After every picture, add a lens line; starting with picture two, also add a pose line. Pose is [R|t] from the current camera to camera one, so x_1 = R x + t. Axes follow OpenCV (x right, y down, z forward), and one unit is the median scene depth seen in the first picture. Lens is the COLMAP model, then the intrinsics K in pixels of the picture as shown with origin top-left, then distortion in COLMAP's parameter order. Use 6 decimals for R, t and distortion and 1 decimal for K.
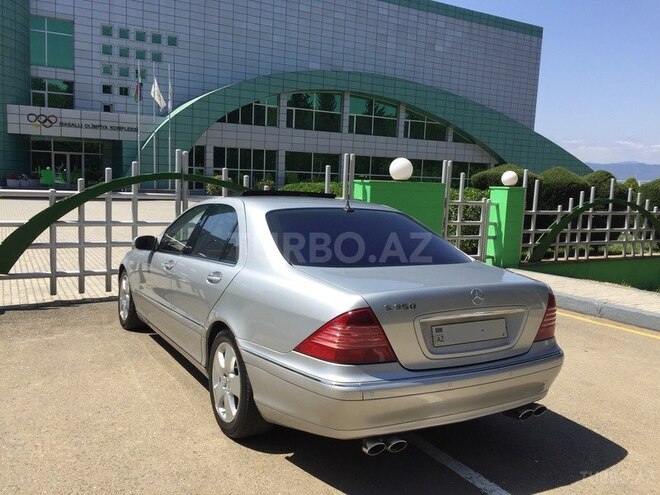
lens RADIAL K [[597.4, 0, 330.0], [0, 597.4, 247.5], [0, 0, 1]] dist [-0.061762, 0.584435]
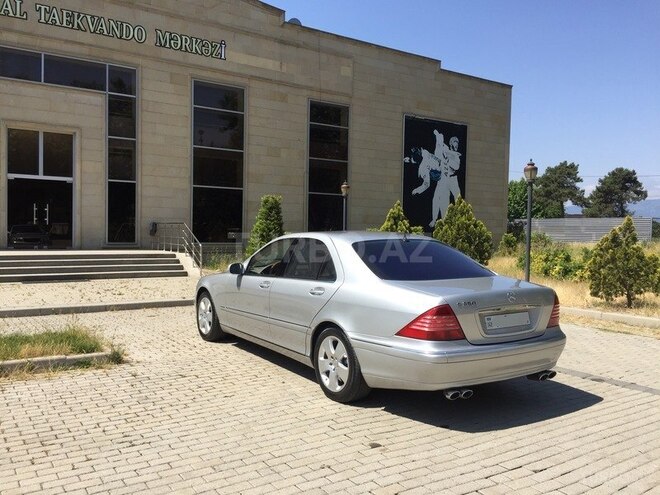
lens RADIAL K [[597.4, 0, 330.0], [0, 597.4, 247.5], [0, 0, 1]] dist [-0.061762, 0.584435]
pose [[0.998013, -0.018760, 0.060145, -0.291880], [0.021537, 0.998716, -0.045852, 0.015193], [-0.059208, 0.047056, 0.997136, -0.478668]]
